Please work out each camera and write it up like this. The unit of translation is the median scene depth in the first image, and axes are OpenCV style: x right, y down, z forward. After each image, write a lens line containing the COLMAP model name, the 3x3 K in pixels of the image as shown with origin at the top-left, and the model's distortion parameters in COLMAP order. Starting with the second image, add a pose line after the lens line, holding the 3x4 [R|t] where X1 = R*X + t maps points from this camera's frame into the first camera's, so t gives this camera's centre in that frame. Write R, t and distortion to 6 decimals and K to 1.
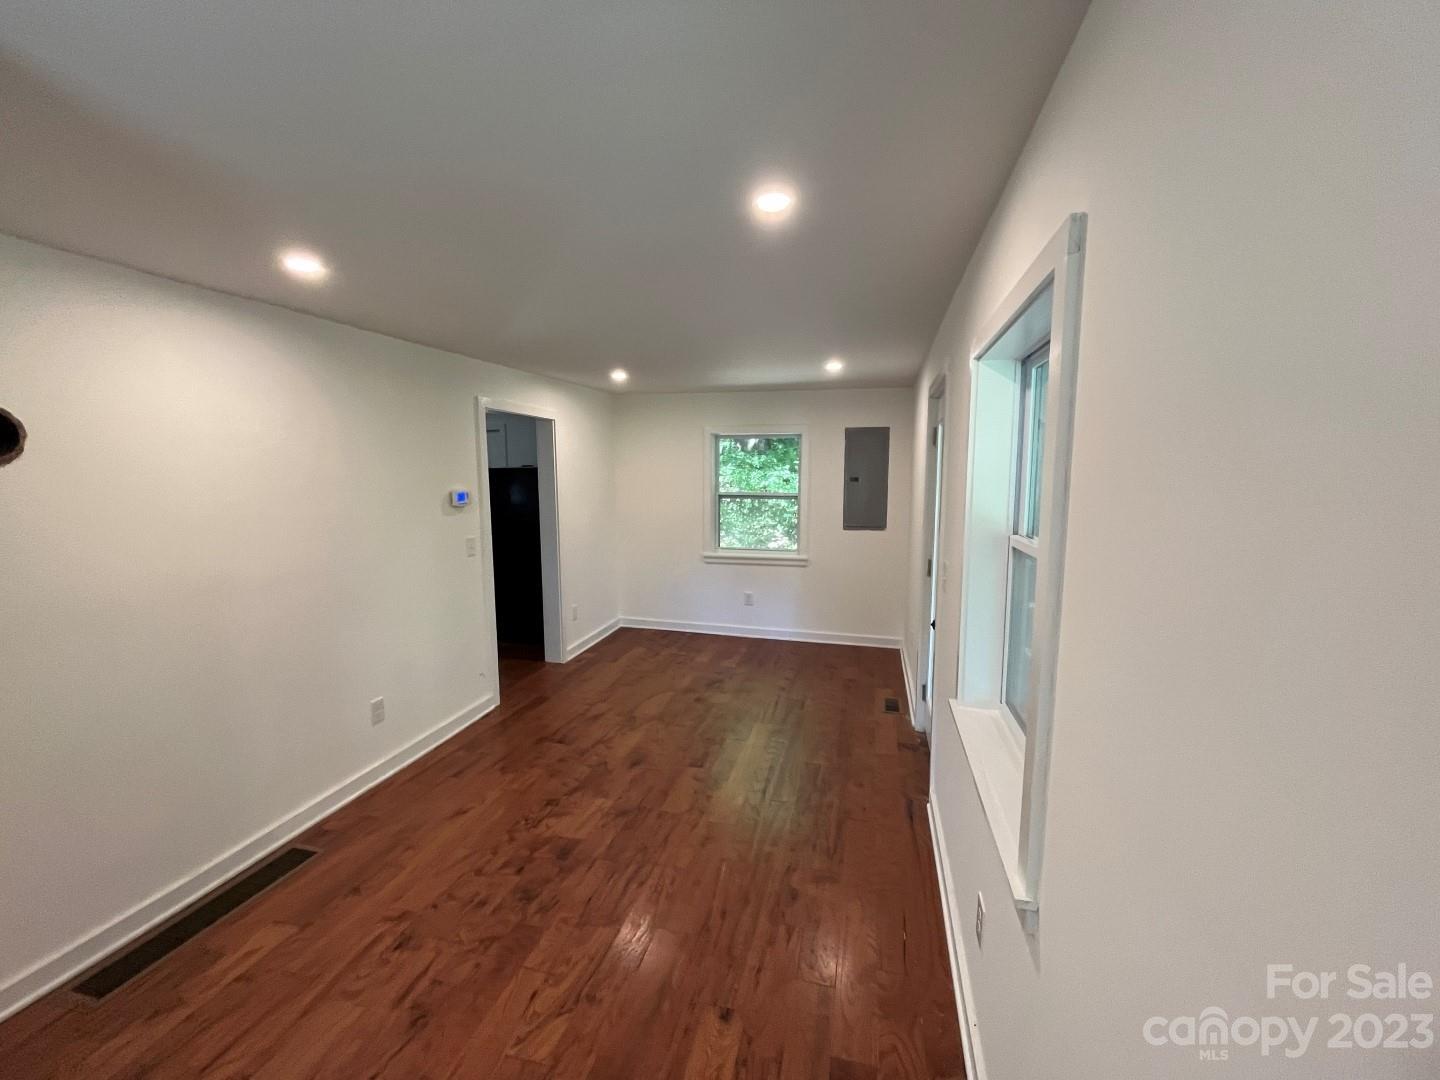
lens RADIAL K [[580.8, 0, 720.0], [0, 580.8, 540.0], [0, 0, 1]] dist [-0.000107, -0.000234]
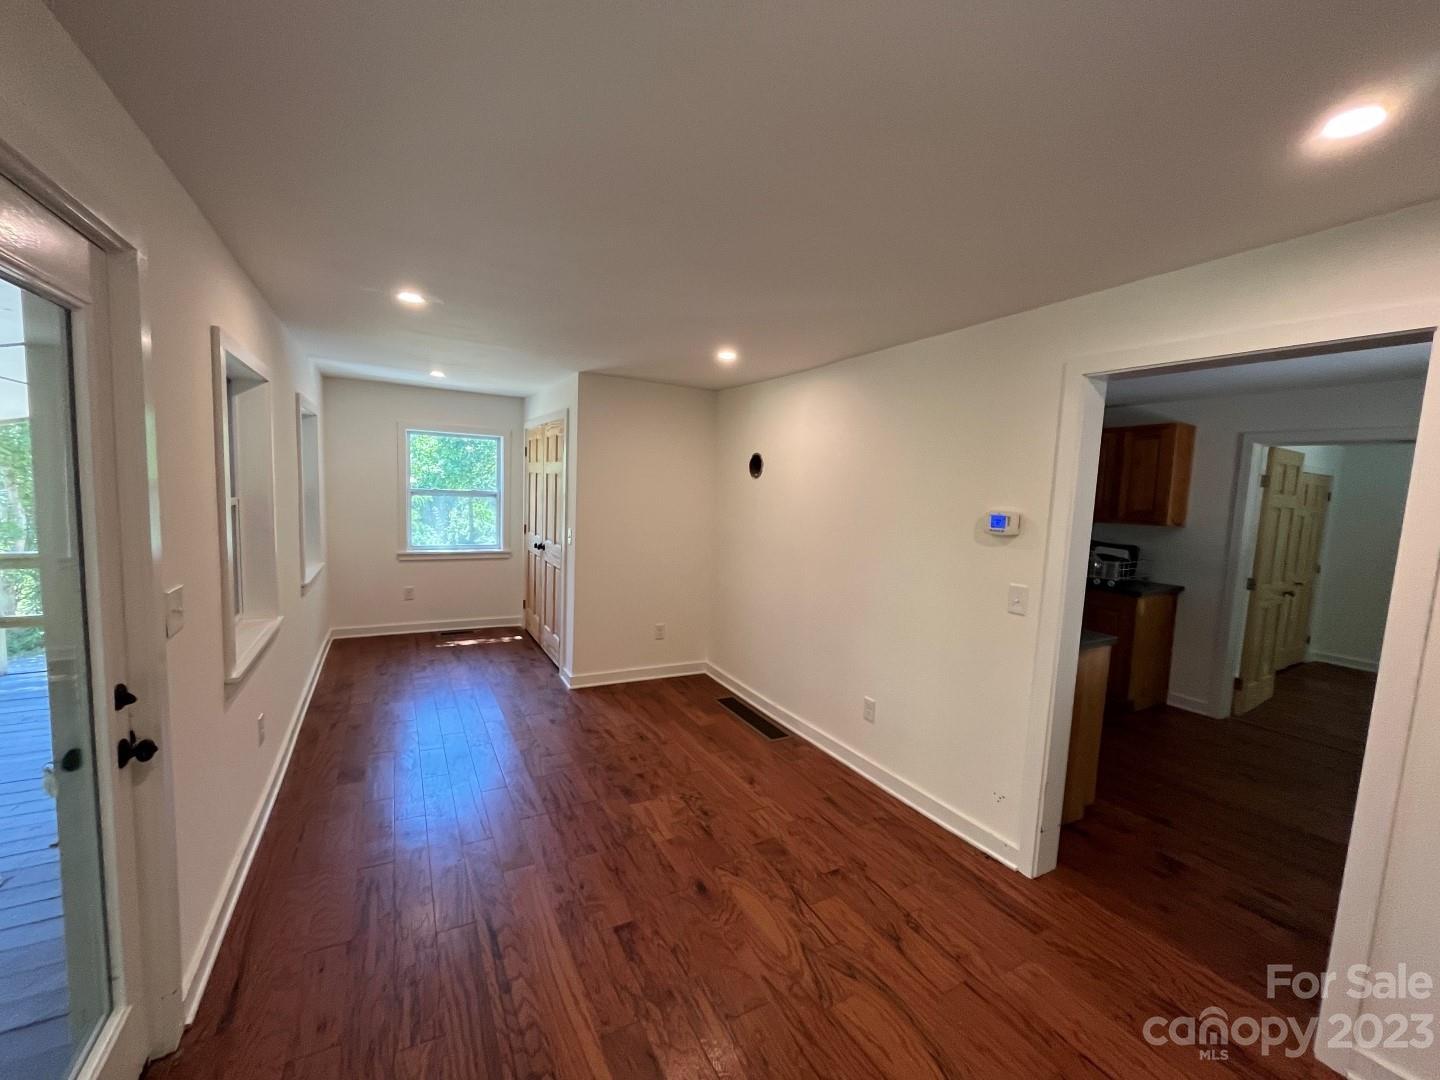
lens RADIAL K [[580.8, 0, 720.0], [0, 580.8, 540.0], [0, 0, 1]] dist [-0.000107, -0.000234]
pose [[-0.718919, 0.034417, -0.694242, 0.332623], [-0.122899, 0.976744, 0.175689, -0.161723], [0.684143, 0.211627, -0.697970, 1.522542]]
